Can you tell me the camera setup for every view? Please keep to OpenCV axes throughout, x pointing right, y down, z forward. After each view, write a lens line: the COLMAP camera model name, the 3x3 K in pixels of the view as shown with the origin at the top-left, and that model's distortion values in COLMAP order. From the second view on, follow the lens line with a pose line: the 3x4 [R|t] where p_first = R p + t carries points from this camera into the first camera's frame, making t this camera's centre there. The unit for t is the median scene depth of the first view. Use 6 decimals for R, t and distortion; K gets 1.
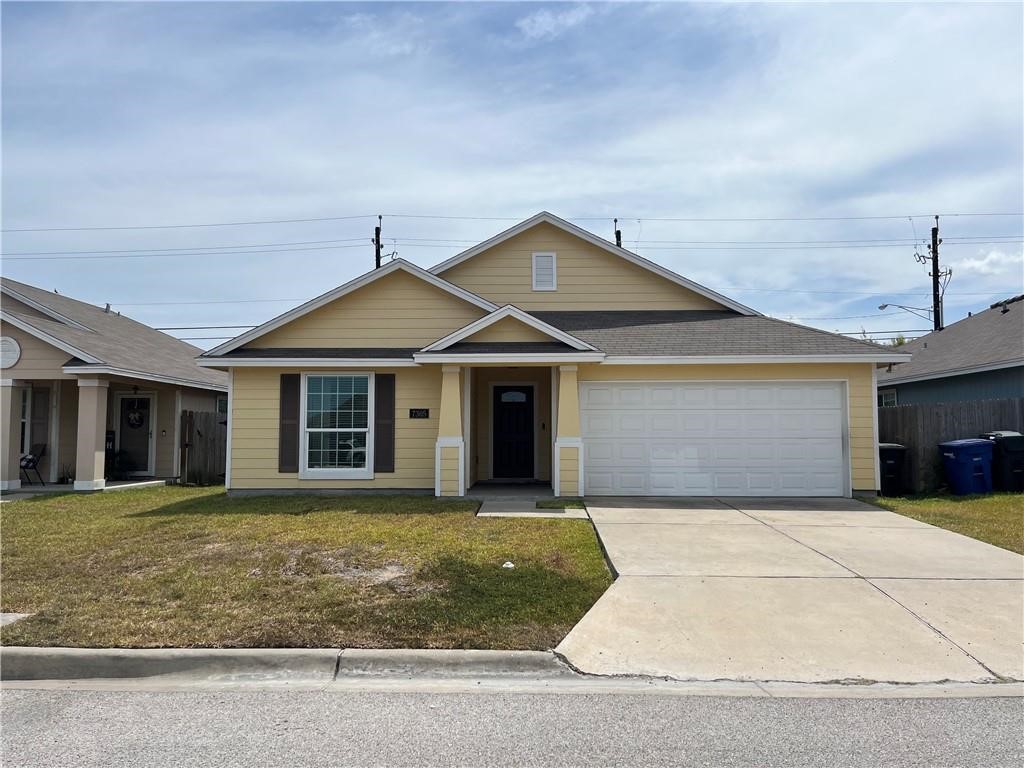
lens RADIAL K [[816.8, 0, 512.0], [0, 816.8, 384.0], [0, 0, 1]] dist [0.077950, -0.124207]
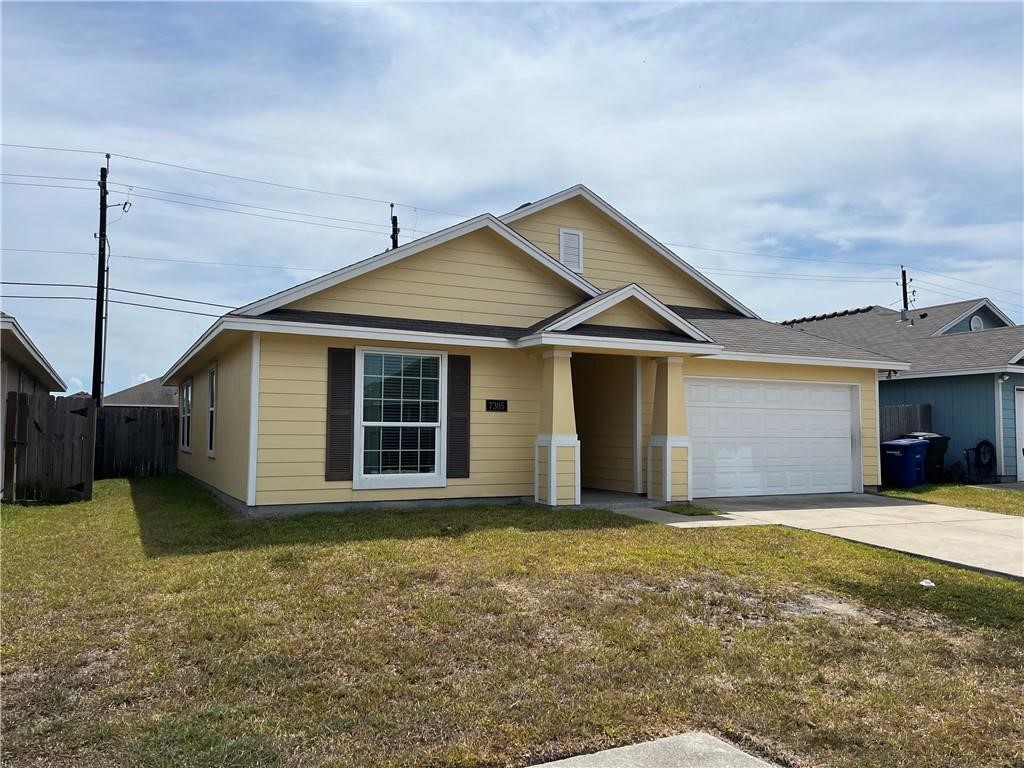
lens RADIAL K [[816.8, 0, 512.0], [0, 816.8, 384.0], [0, 0, 1]] dist [0.077950, -0.124207]
pose [[0.863864, 0.037549, 0.502324, -0.512442], [-0.037036, 0.999253, -0.011004, 0.022857], [-0.502362, -0.009098, 0.864609, 0.281559]]
